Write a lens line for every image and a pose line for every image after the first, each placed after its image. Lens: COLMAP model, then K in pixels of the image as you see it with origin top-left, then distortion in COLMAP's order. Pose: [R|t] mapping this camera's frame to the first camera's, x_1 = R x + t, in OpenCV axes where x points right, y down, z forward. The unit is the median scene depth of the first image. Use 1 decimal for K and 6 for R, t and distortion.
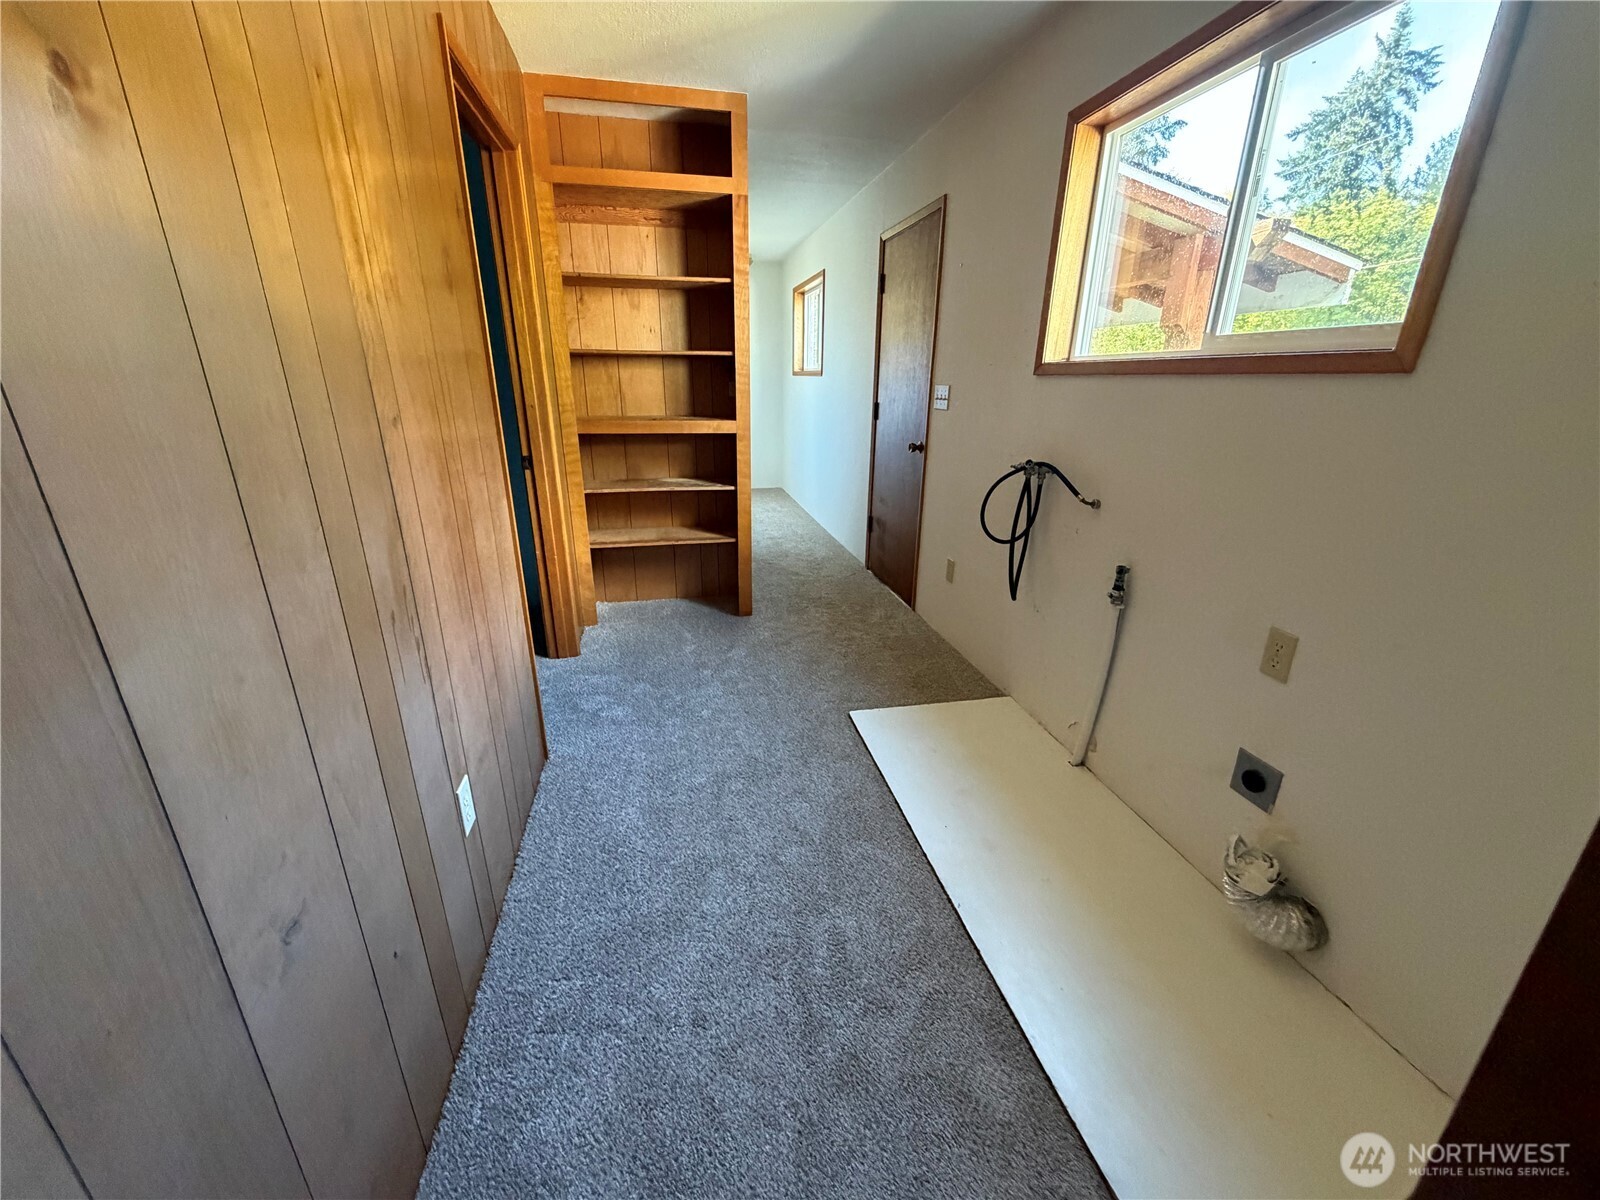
lens RADIAL K [[643.0, 0, 801.1], [0, 643.0, 603.8], [0, 0, 1]] dist [0.000079, 0.000158]
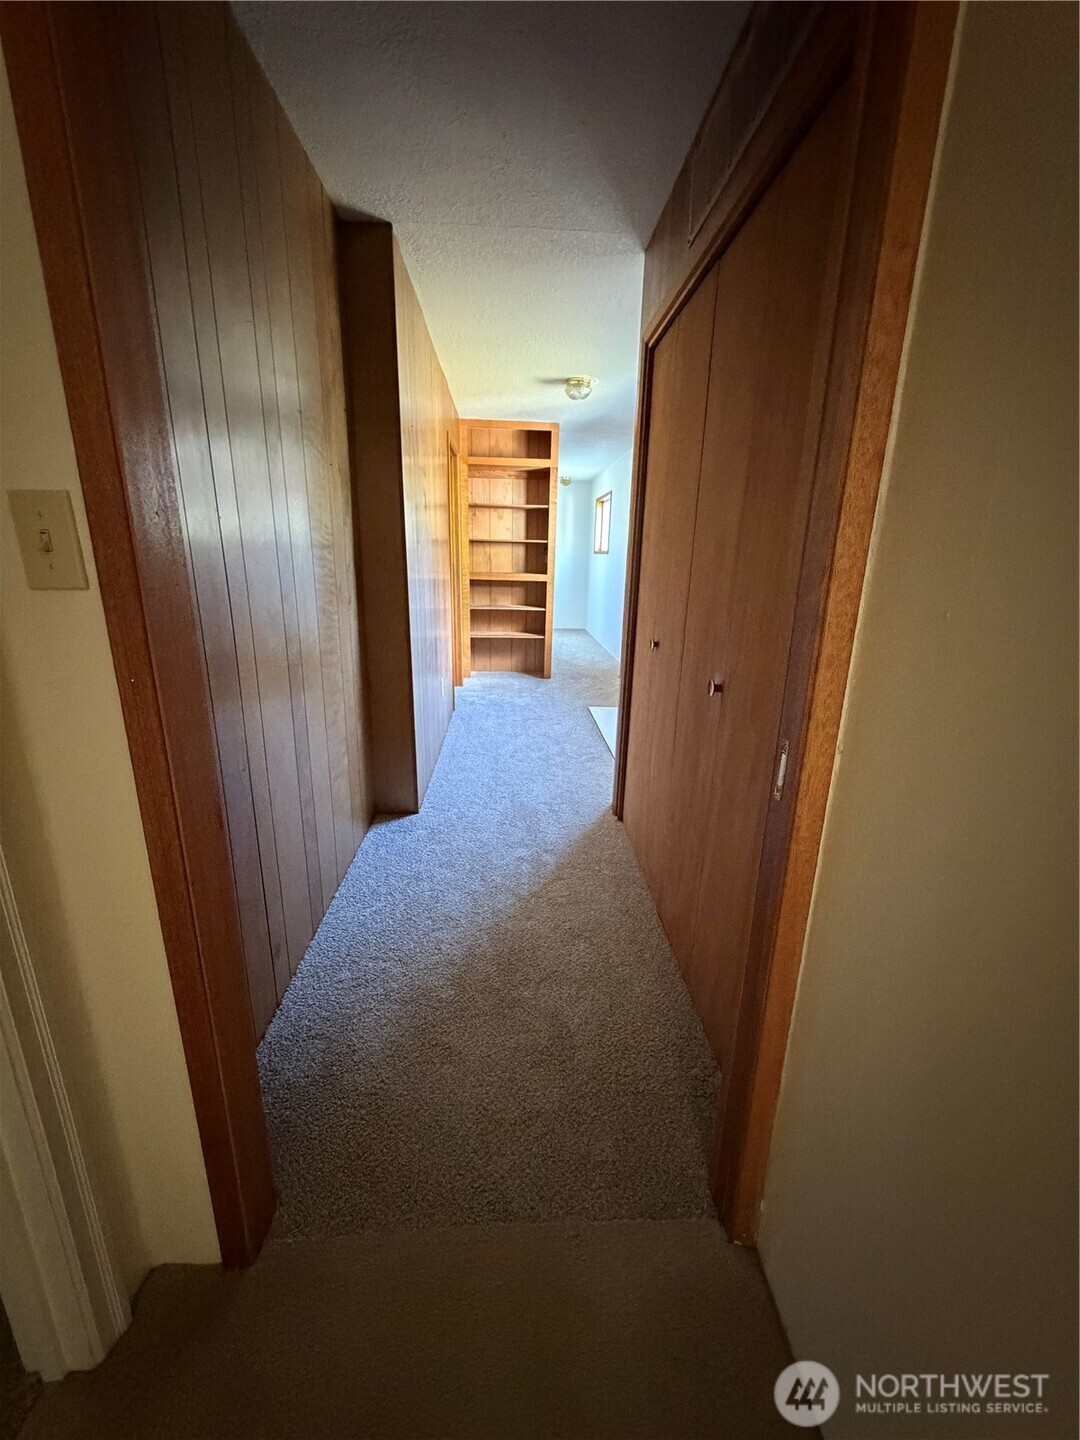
lens RADIAL K [[578.7, 0, 537.1], [0, 578.7, 718.0], [0, 0, 1]] dist [0.000079, 0.000158]
pose [[0.988679, 0.052263, -0.140650, 0.139877], [-0.061690, 0.996072, -0.063522, 0.265227], [0.136778, 0.071479, 0.988019, -0.719713]]
